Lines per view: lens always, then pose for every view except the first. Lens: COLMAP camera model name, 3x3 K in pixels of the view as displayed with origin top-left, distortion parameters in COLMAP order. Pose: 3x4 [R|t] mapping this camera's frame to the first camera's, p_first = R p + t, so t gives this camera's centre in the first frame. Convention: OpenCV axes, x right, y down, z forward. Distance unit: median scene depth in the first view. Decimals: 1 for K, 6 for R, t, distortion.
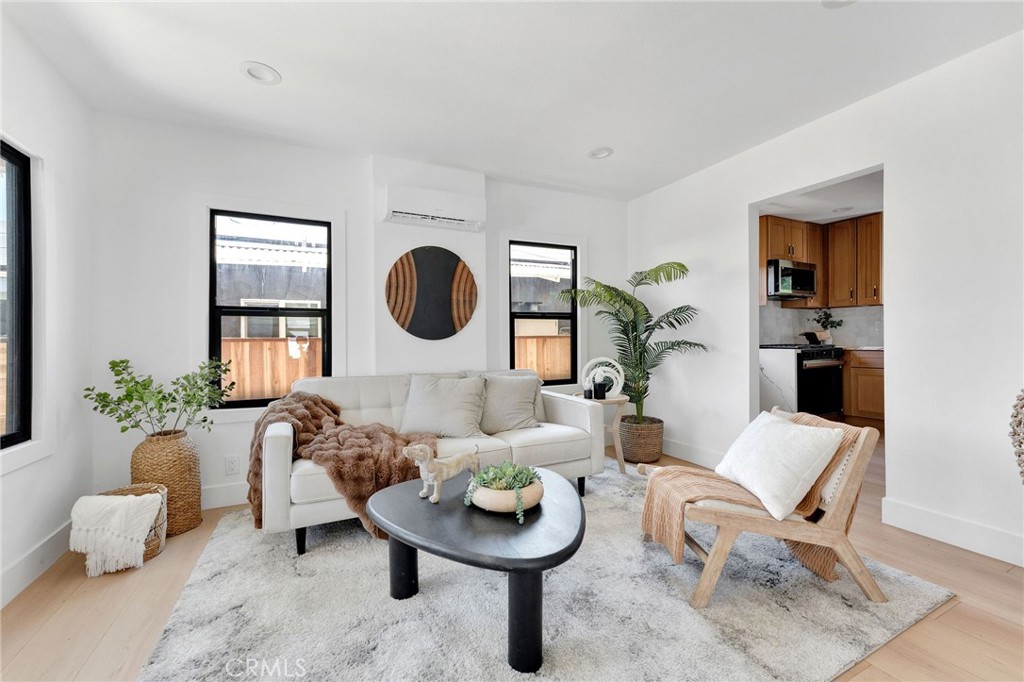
lens RADIAL K [[407.1, 0, 512.0], [0, 407.1, 341.0], [0, 0, 1]] dist [0.001362, 0.000089]
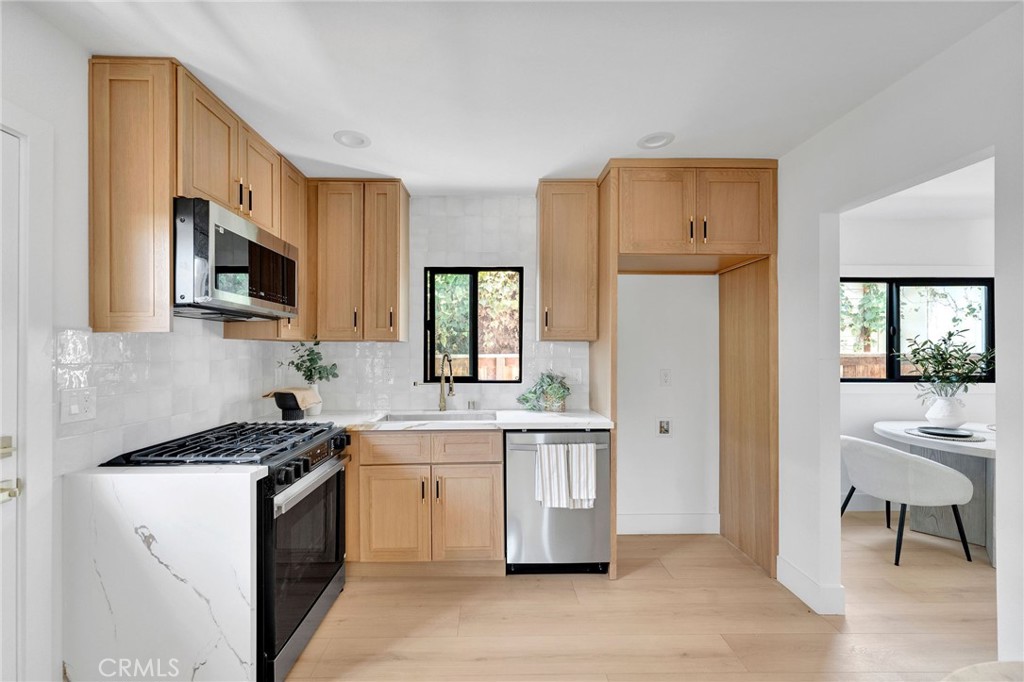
lens RADIAL K [[416.7, 0, 508.5], [0, 416.7, 348.7], [0, 0, 1]] dist [0.000398, 0.000080]
pose [[0.408096, 0.016922, 0.912782, 0.418518], [0.002214, 0.999807, -0.019526, -0.065414], [-0.912936, 0.009989, 0.407980, 0.597283]]
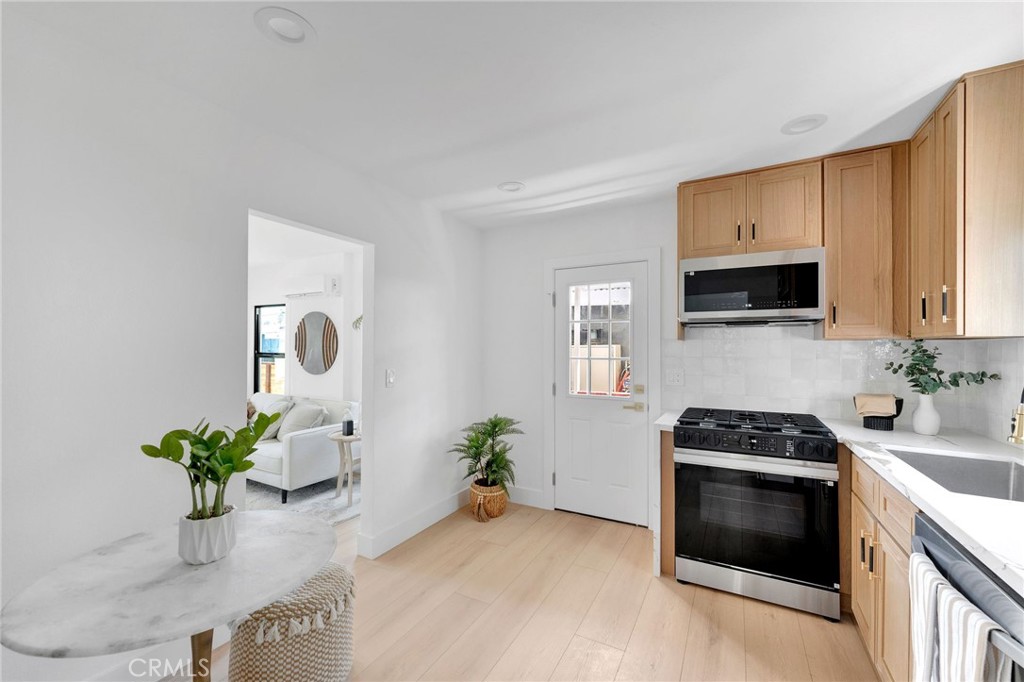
lens RADIAL K [[416.7, 0, 508.5], [0, 416.7, 348.7], [0, 0, 1]] dist [0.000398, 0.000080]
pose [[0.575842, 0.012420, -0.817467, 0.938497], [-0.014956, 0.999877, 0.004656, -0.072631], [0.817424, 0.009545, 0.575957, 0.450939]]
